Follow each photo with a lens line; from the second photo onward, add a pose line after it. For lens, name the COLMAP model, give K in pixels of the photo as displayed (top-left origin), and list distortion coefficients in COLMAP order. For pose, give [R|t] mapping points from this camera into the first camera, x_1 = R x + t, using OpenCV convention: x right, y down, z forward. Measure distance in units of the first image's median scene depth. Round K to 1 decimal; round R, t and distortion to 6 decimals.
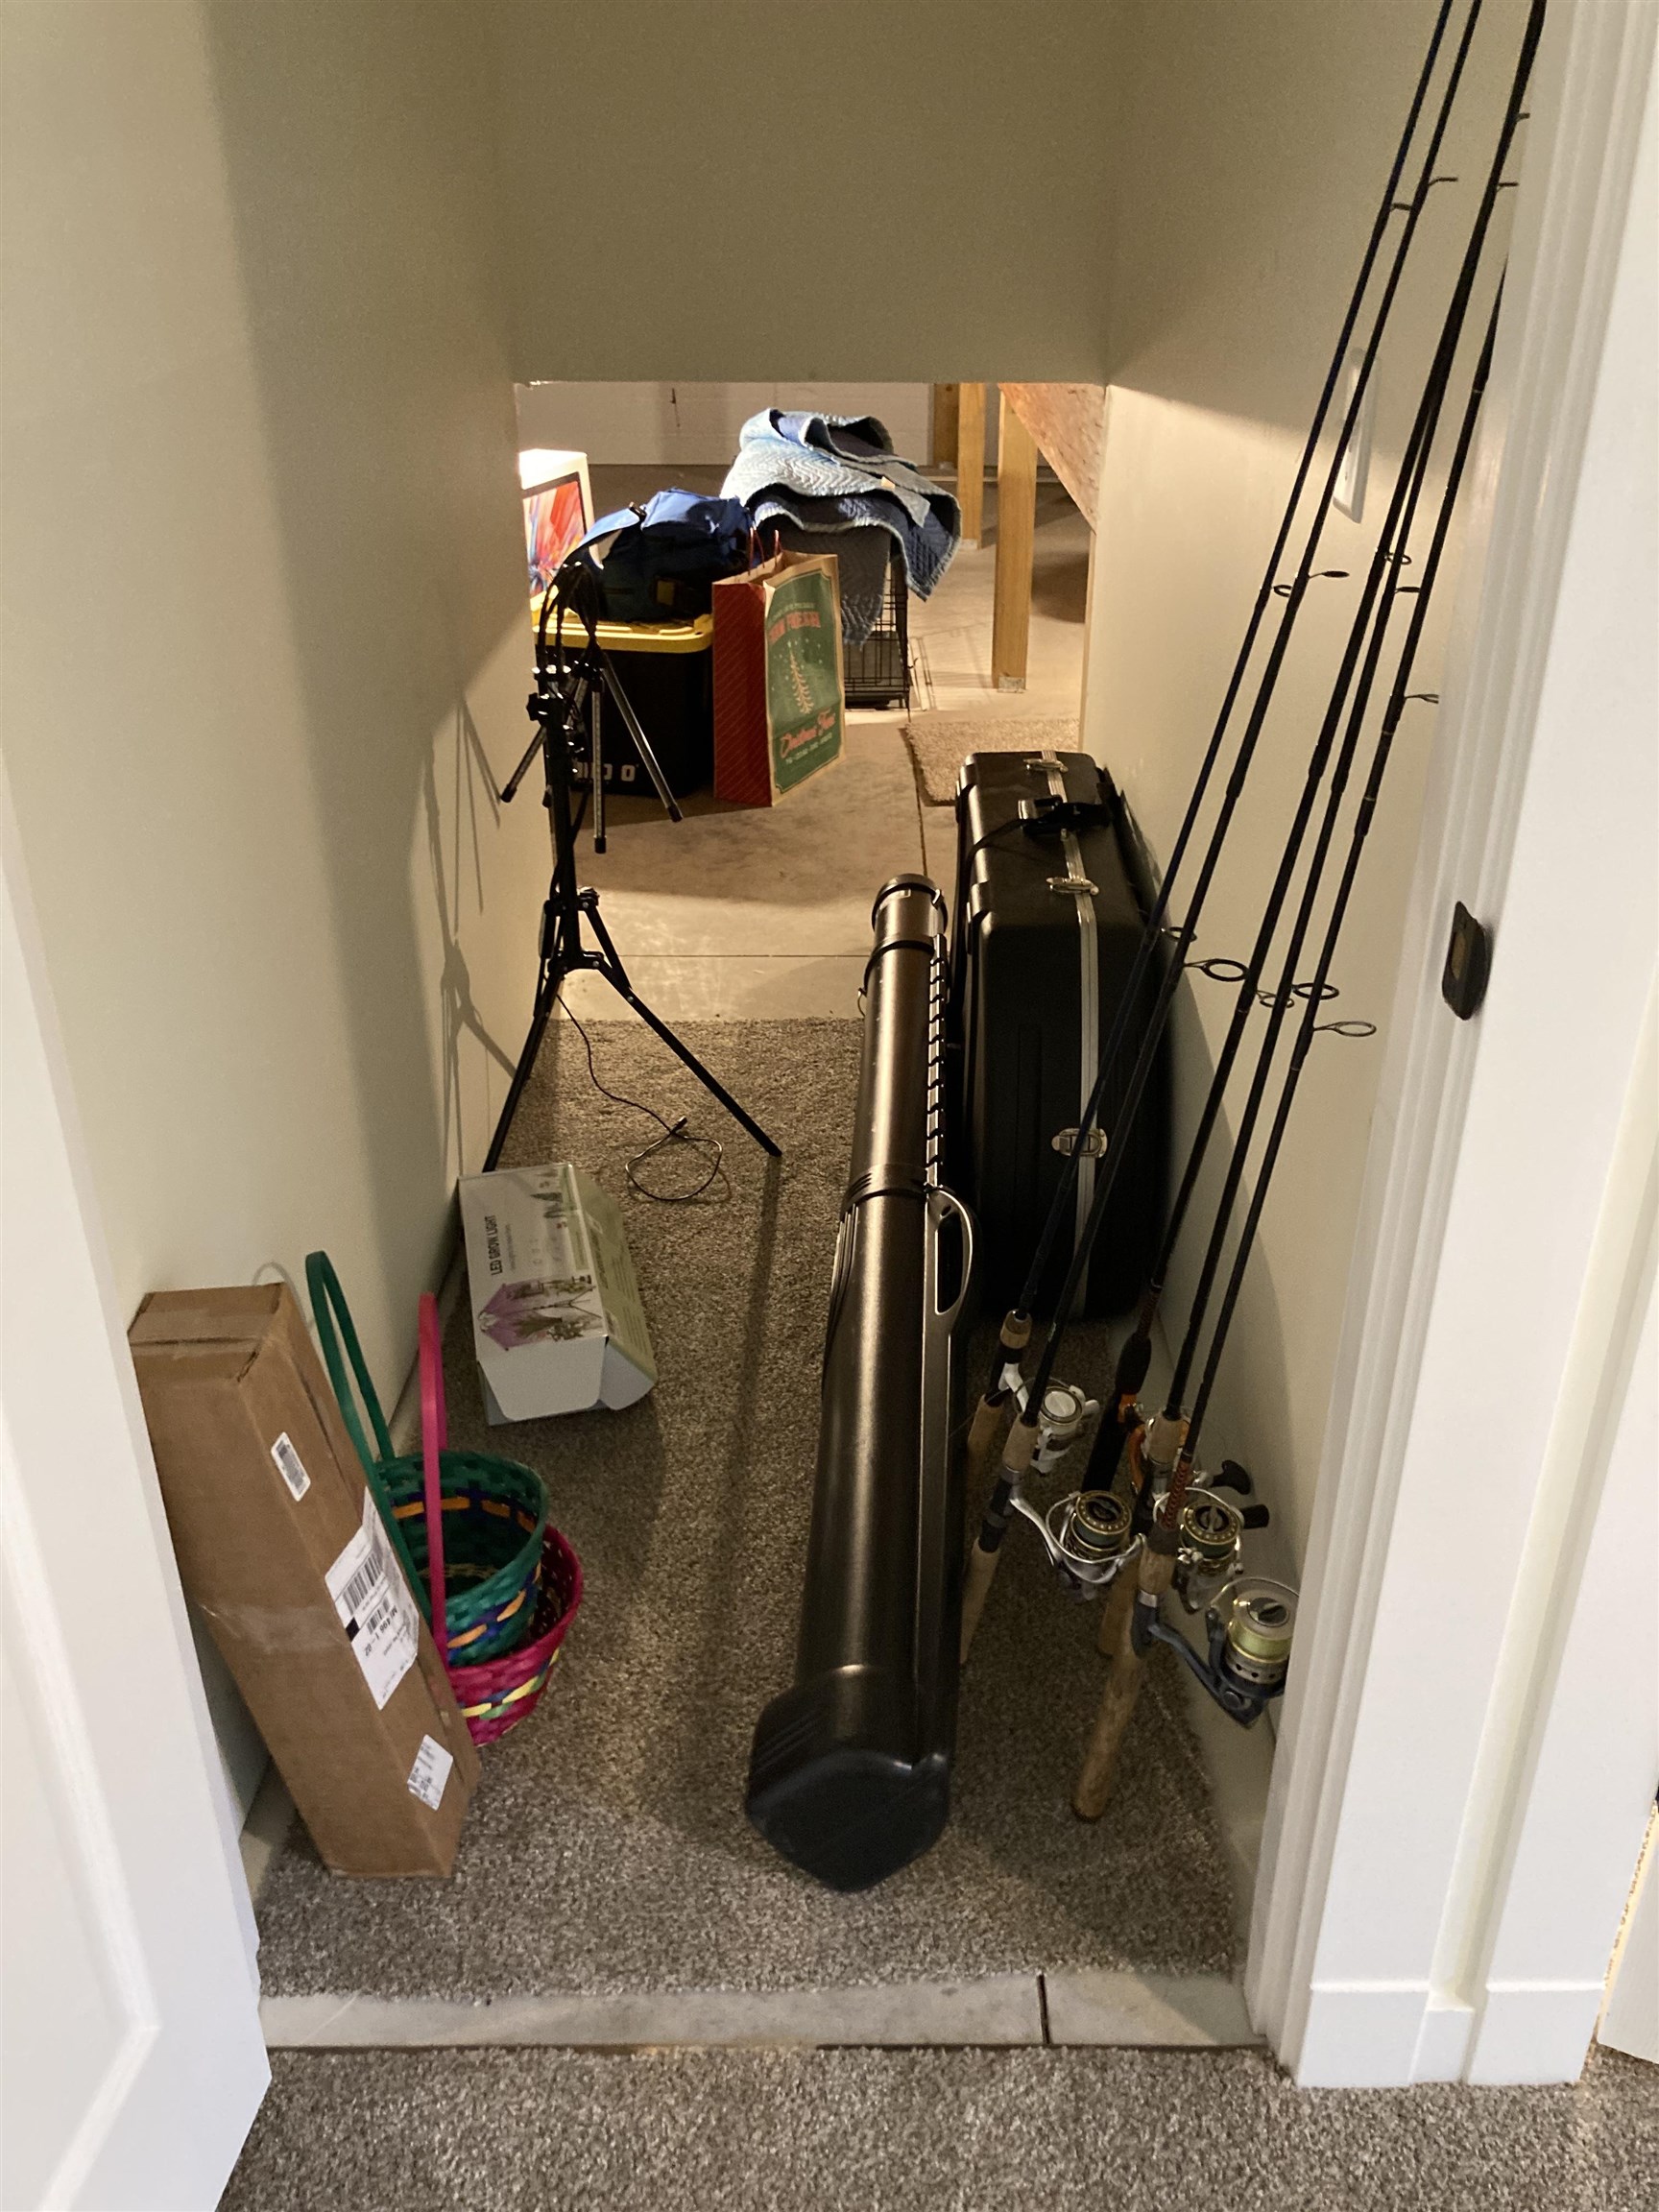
lens RADIAL K [[1805.8, 0, 840.1], [0, 1805.8, 1109.0], [0, 0, 1]] dist [0.072301, -0.094144]
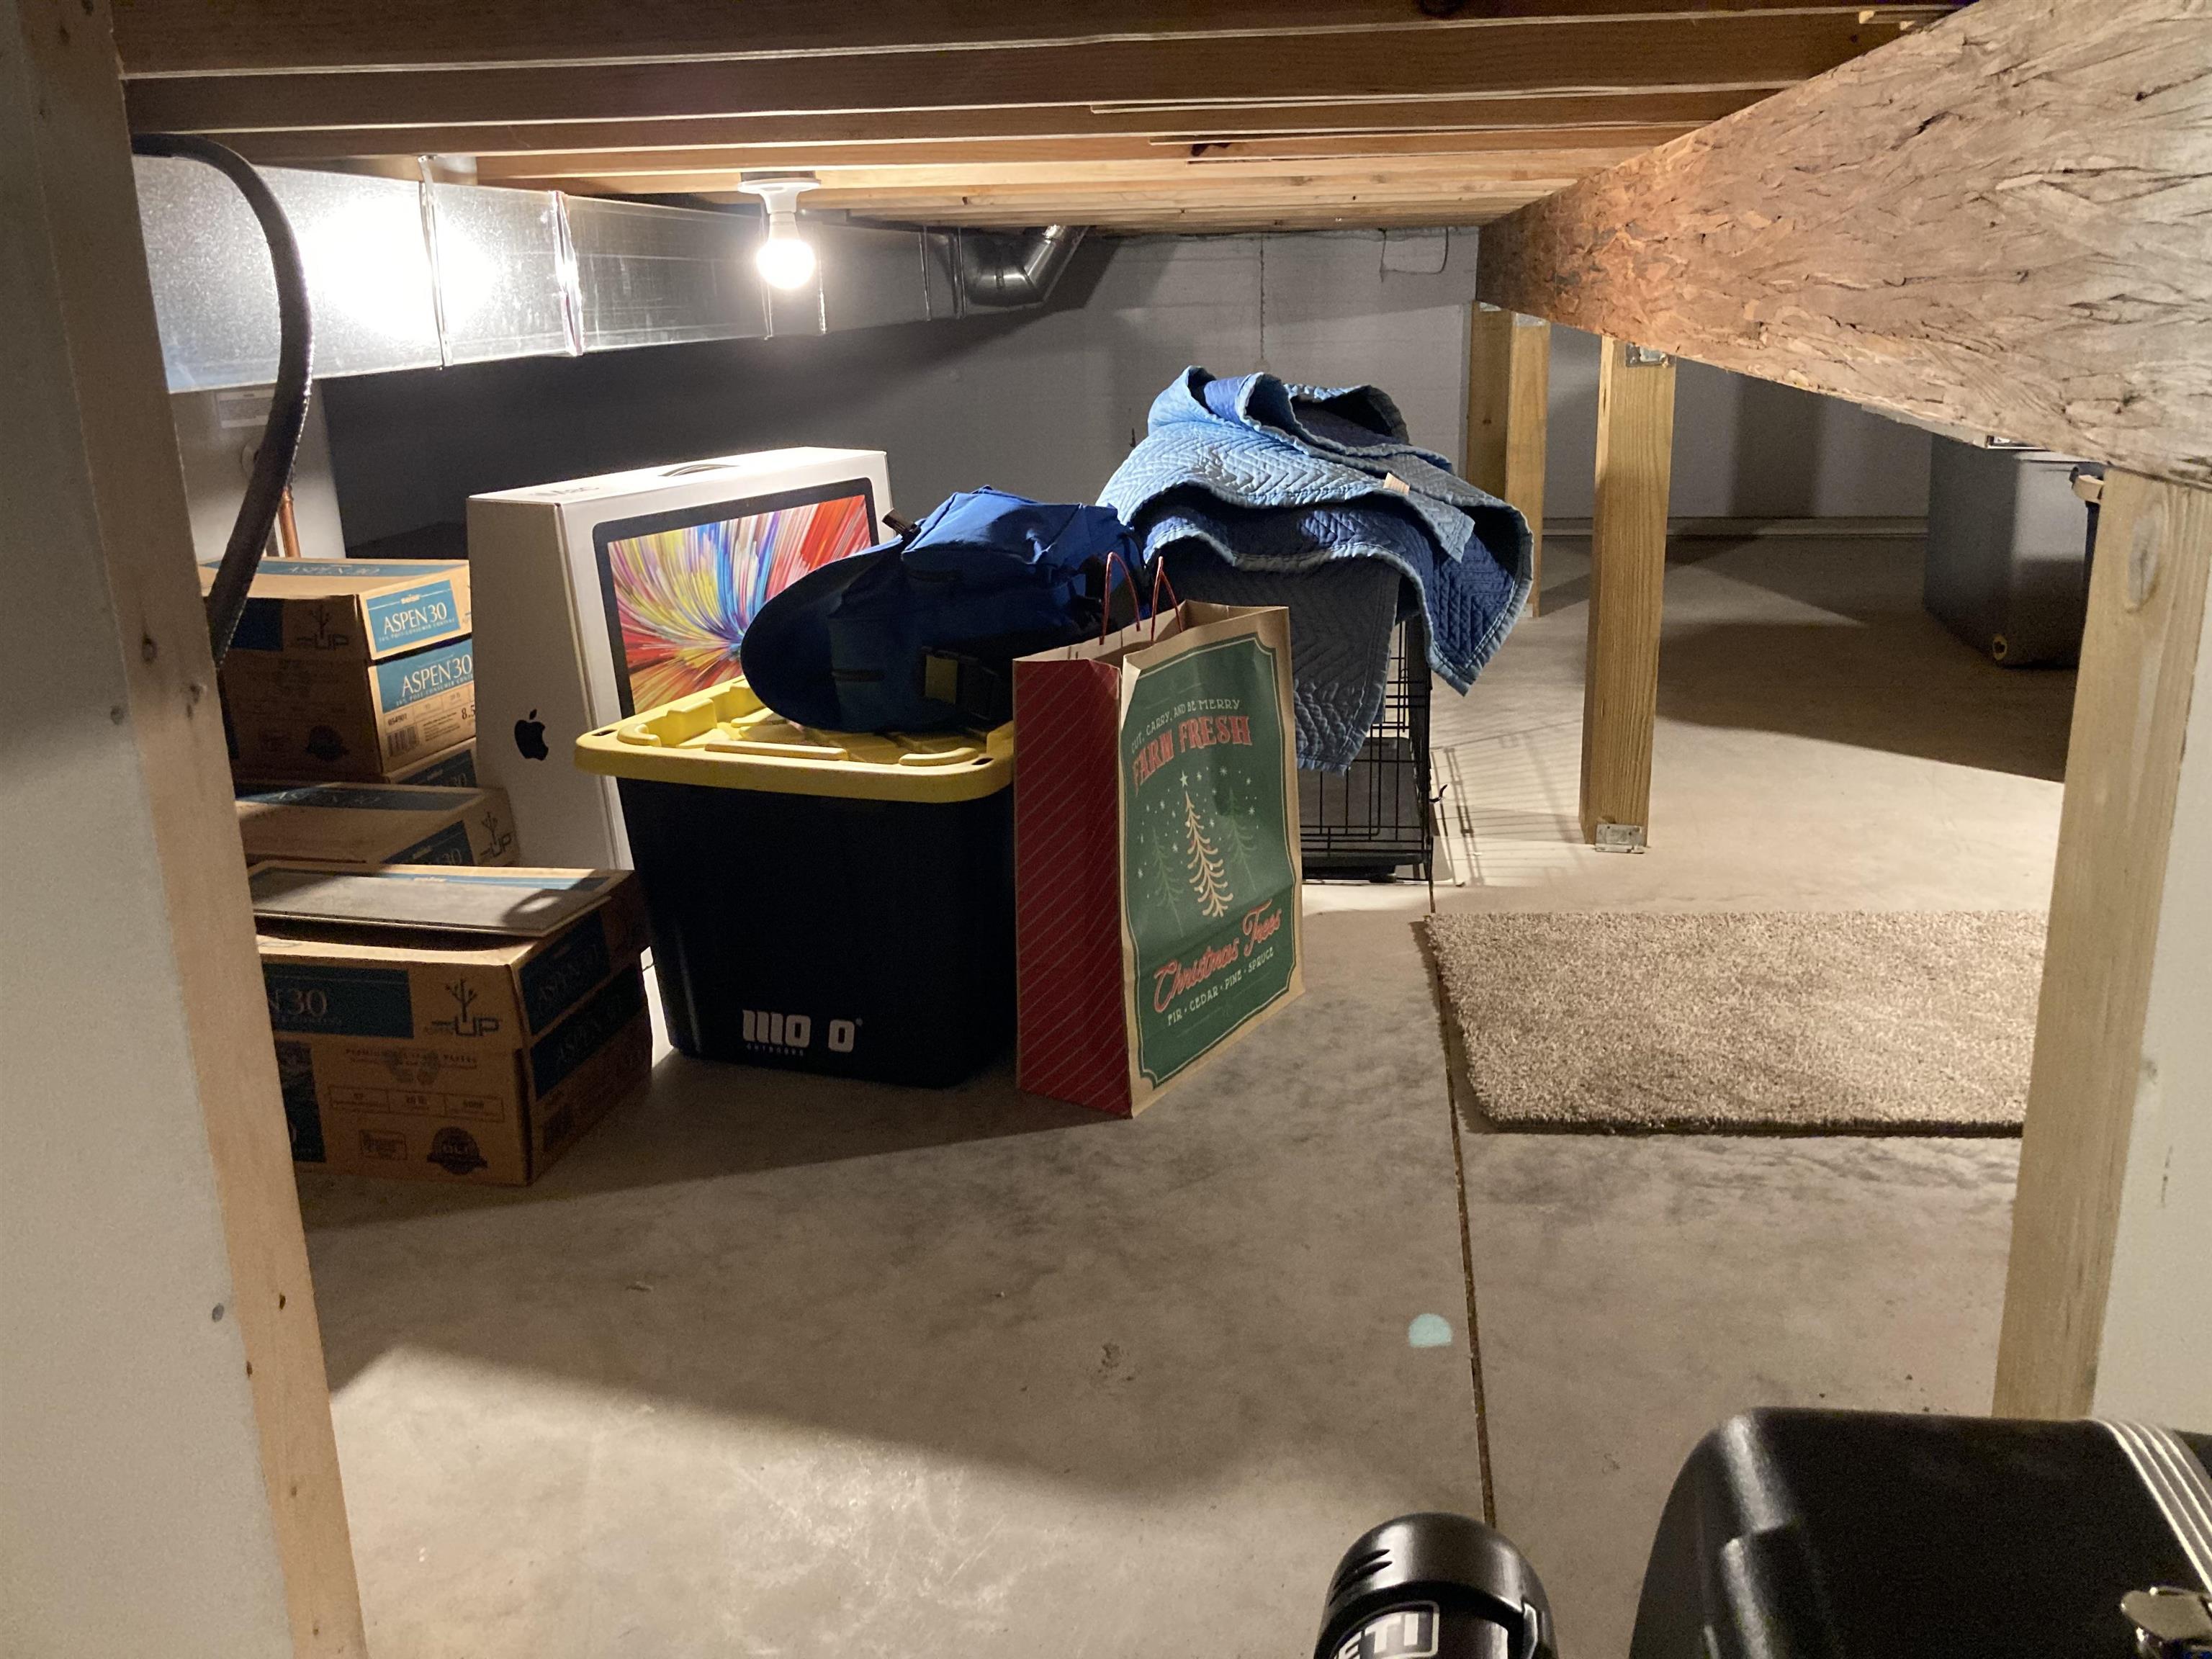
lens RADIAL K [[1805.8, 0, 1100.5], [0, 1805.8, 833.2], [0, 0, 1]] dist [0.072301, -0.094144]
pose [[0.989837, 0.017816, -0.141089, 0.017370], [-0.043858, 0.982006, -0.183687, -0.141476], [0.135278, 0.188008, 0.972807, 0.490714]]
